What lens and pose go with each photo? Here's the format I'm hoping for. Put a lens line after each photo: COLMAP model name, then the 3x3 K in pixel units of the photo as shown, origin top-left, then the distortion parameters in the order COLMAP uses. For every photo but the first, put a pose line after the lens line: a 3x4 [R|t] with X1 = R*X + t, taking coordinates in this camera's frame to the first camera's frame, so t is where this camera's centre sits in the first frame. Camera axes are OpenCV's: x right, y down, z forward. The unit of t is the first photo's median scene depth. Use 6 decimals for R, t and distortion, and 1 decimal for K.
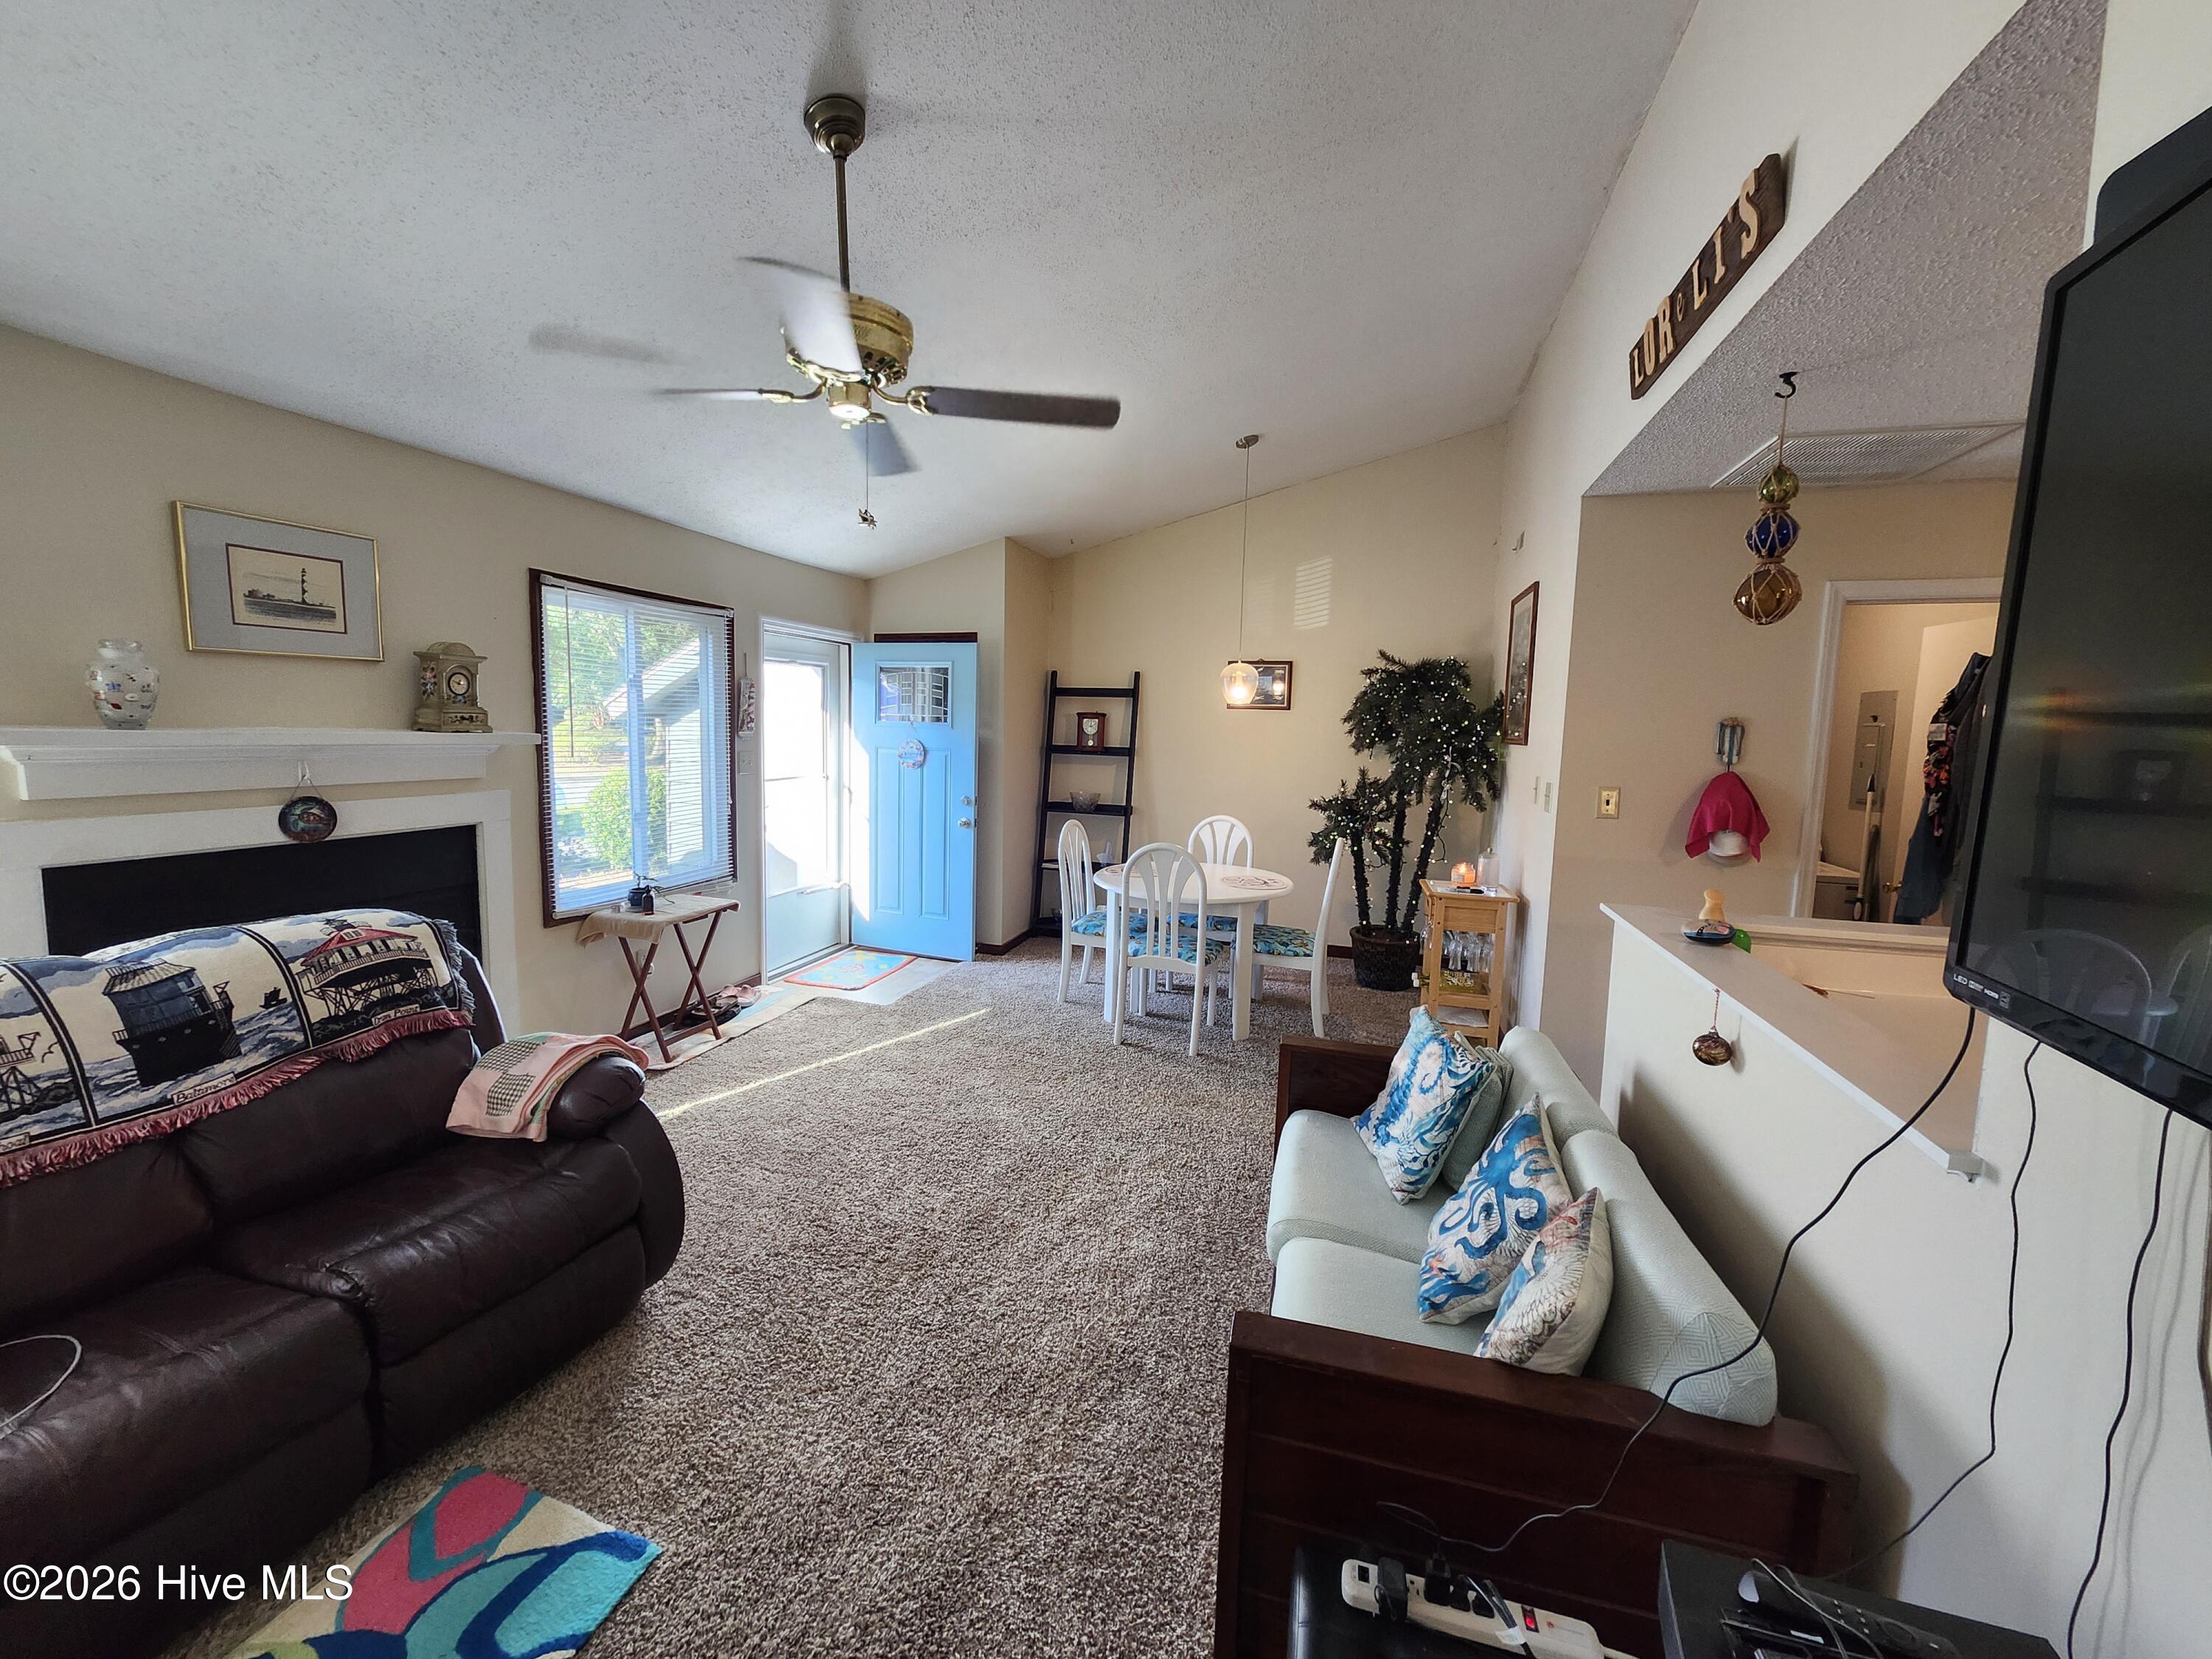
lens RADIAL K [[879.5, 0, 1106.2], [0, 879.5, 822.4], [0, 0, 1]] dist [0.001502, 0.000058]
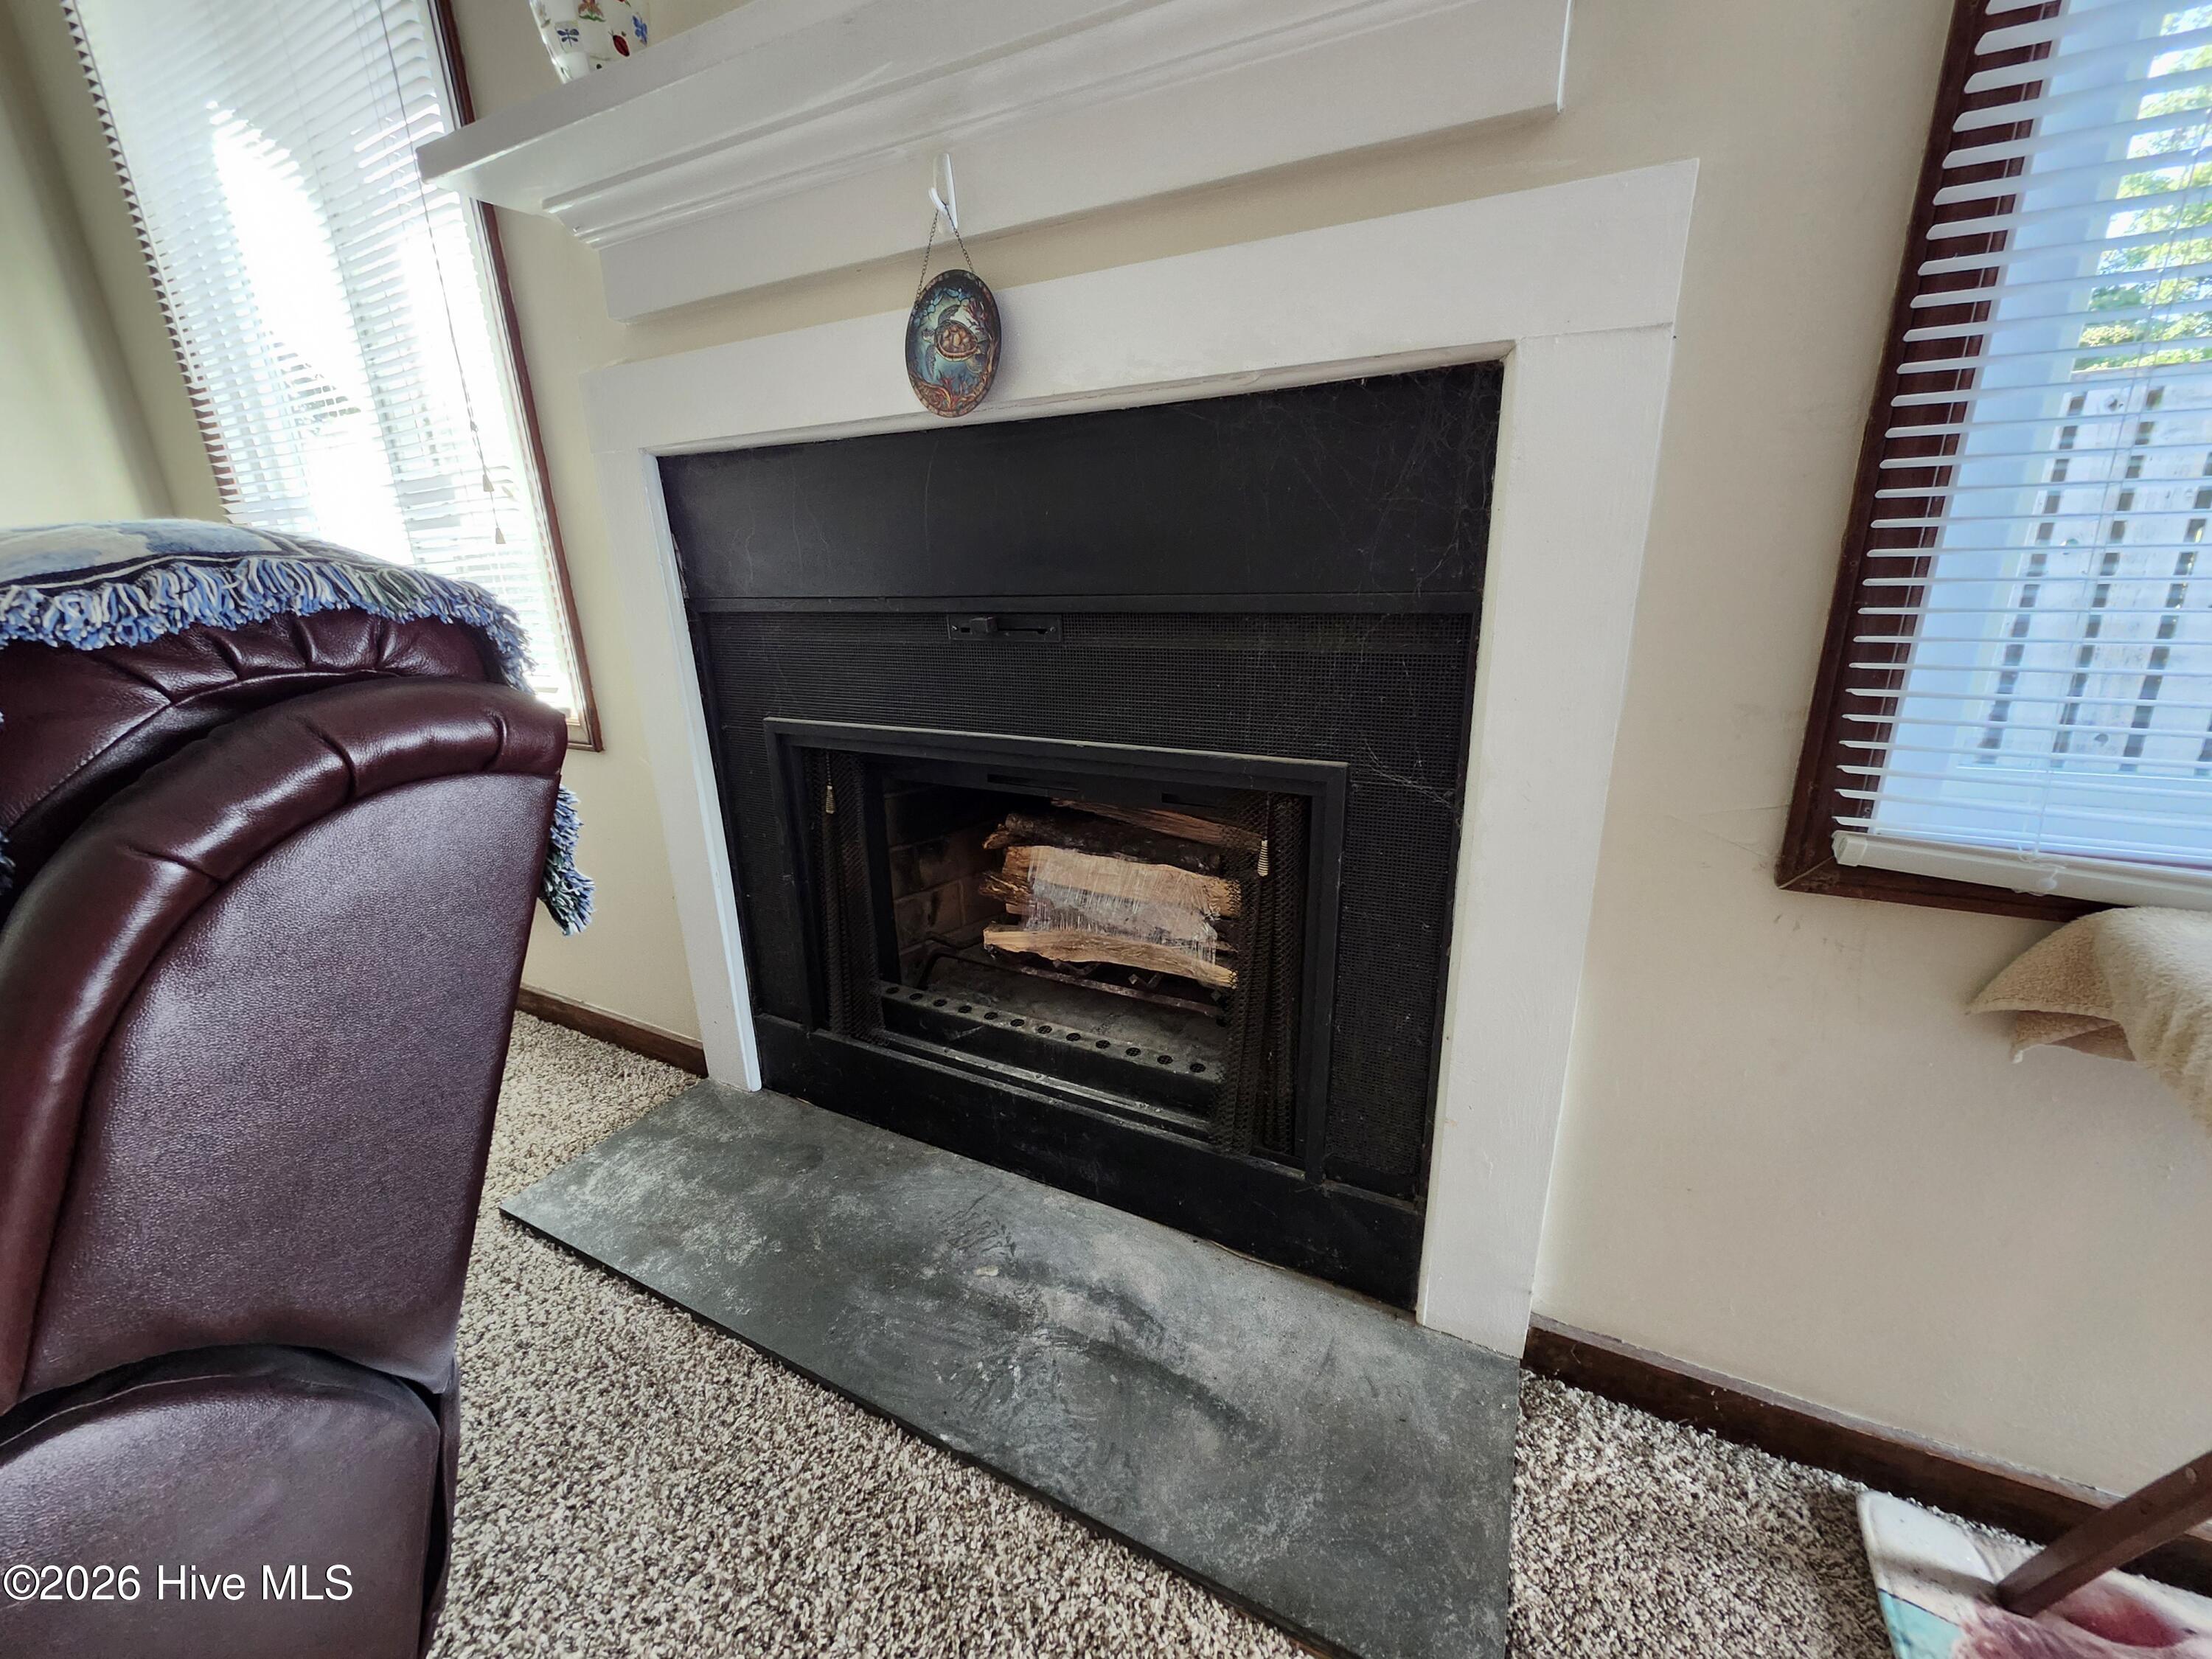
lens RADIAL K [[879.5, 0, 1104.9], [0, 879.5, 837.6], [0, 0, 1]] dist [0.001502, 0.000058]
pose [[-0.186882, 0.277384, -0.942408, -0.518024], [-0.083954, 0.951290, 0.296646, 0.073587], [0.978788, 0.134557, -0.154491, 1.120921]]
